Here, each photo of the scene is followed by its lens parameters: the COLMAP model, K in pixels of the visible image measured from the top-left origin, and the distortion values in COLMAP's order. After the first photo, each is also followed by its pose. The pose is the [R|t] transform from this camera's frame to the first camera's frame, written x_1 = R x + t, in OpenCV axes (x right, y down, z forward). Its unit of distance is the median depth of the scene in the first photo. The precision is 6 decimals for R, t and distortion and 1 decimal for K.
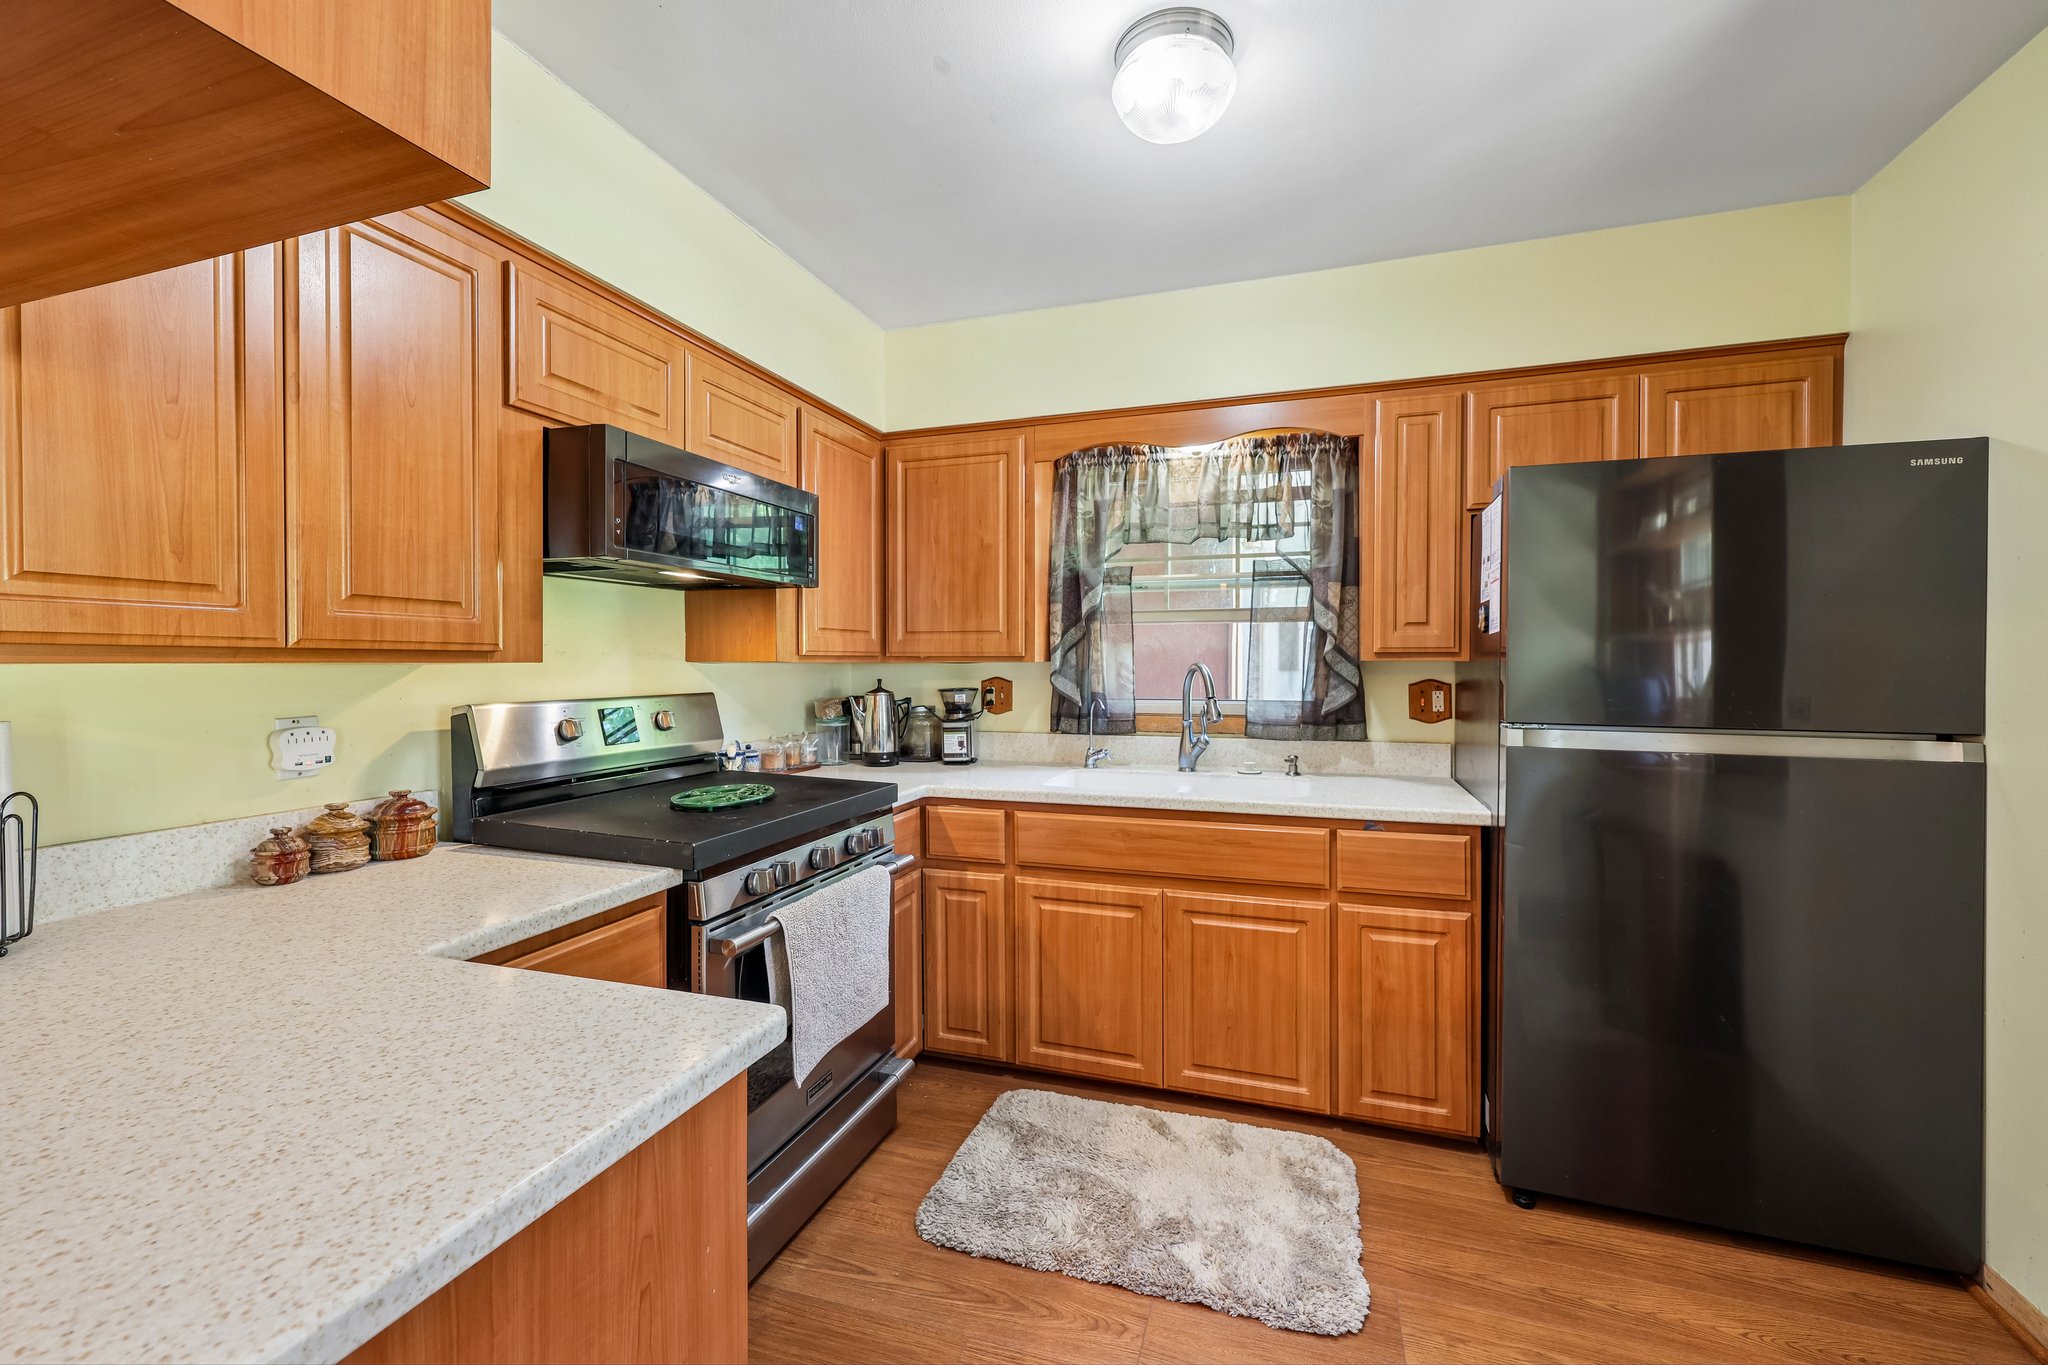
lens RADIAL K [[834.8, 0, 1015.8], [0, 834.8, 675.8], [0, 0, 1]] dist [-0.000129, -0.000073]
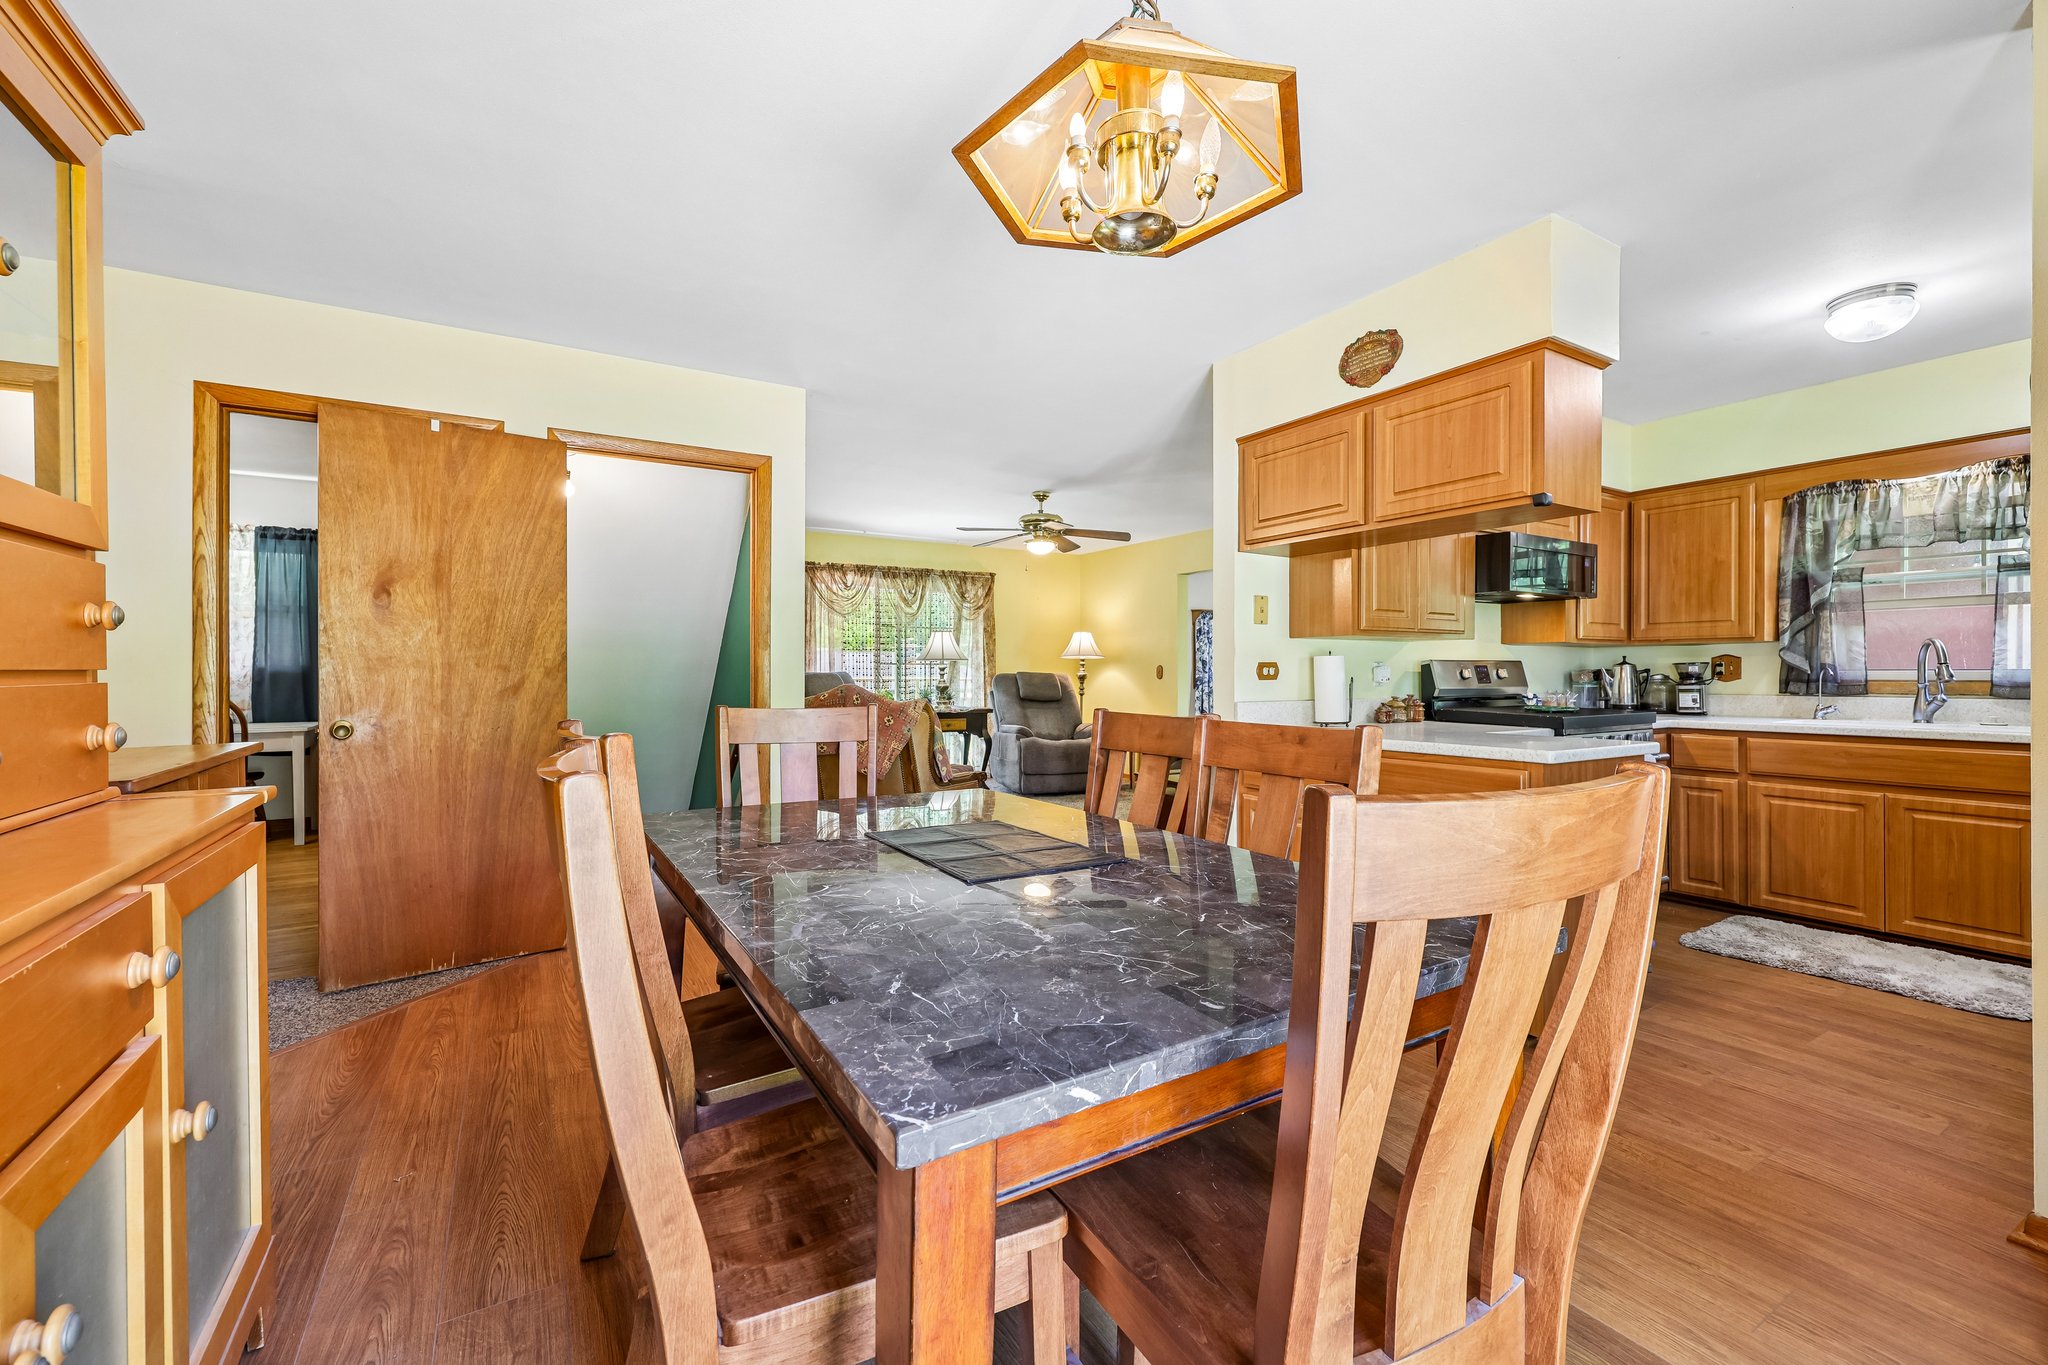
lens RADIAL K [[834.8, 0, 1015.8], [0, 834.8, 675.8], [0, 0, 1]] dist [-0.000129, -0.000073]
pose [[0.765704, 0.001737, -0.643191, -0.038128], [-0.009947, 0.999909, -0.009140, 0.067303], [0.643116, 0.013396, 0.765651, -0.888566]]
